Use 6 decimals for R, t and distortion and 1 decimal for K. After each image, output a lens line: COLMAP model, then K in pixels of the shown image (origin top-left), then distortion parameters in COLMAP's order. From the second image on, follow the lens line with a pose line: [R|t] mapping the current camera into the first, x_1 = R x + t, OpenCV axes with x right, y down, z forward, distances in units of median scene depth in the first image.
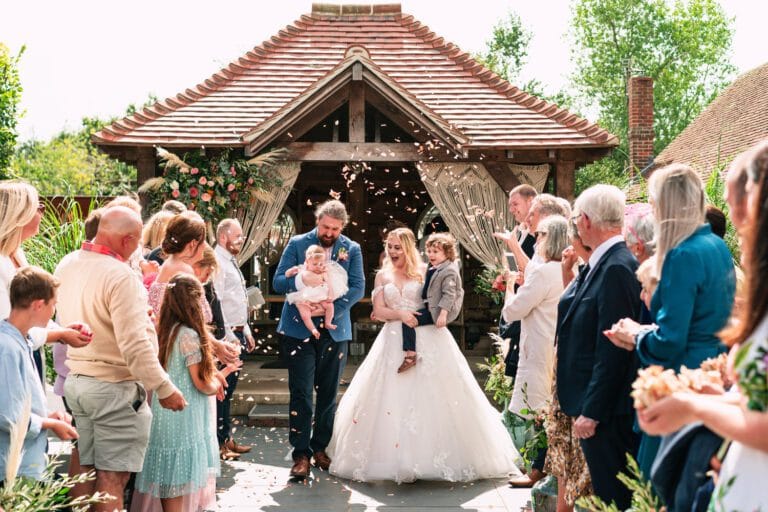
lens RADIAL K [[1211.5, 0, 379.2], [0, 1211.5, 256.1], [0, 0, 1]] dist [-0.007489, 0.099715]
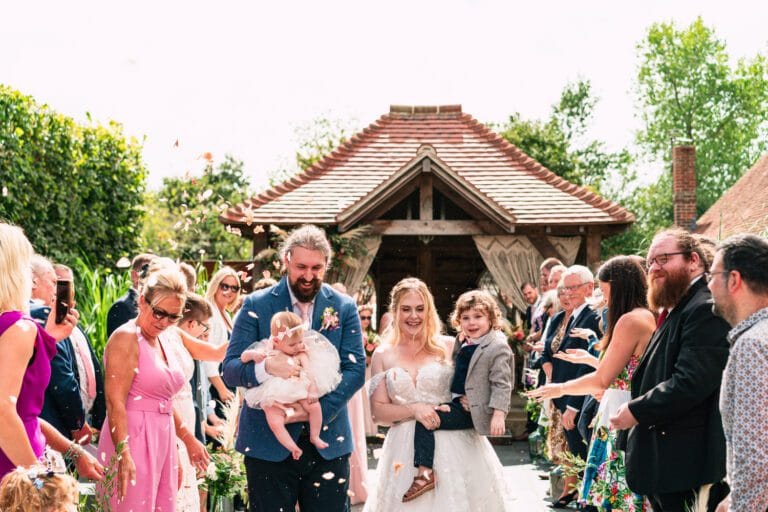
lens RADIAL K [[1211.5, 0, 379.2], [0, 1211.5, 256.1], [0, 0, 1]] dist [-0.007489, 0.099715]
pose [[0.998436, -0.003194, -0.055813, 0.002903], [0.000725, 0.999023, -0.044193, -0.000719], [0.055899, 0.044083, 0.997463, -0.258685]]
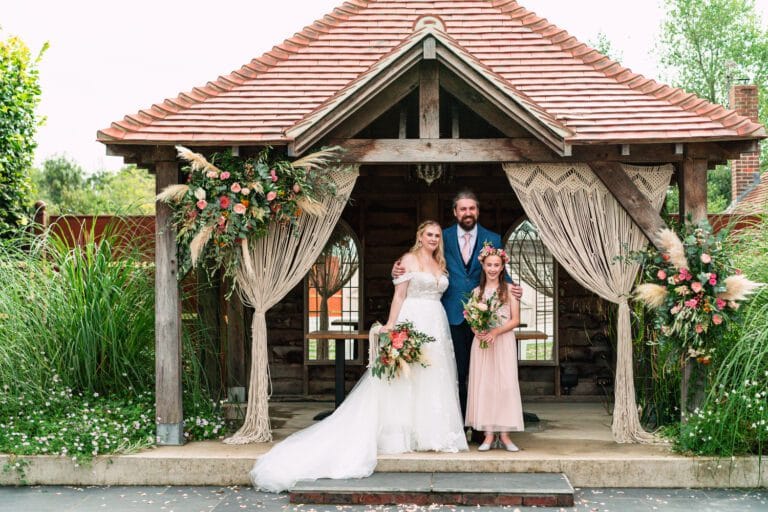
lens RADIAL K [[1202.3, 0, 384.0], [0, 1202.3, 256.0], [0, 0, 1]] dist [-0.005672, 0.031533]
pose [[0.998333, -0.006432, -0.057349, -0.003432], [0.004916, 0.999636, -0.026545, 0.003906], [0.057499, 0.026219, 0.998001, 0.214061]]
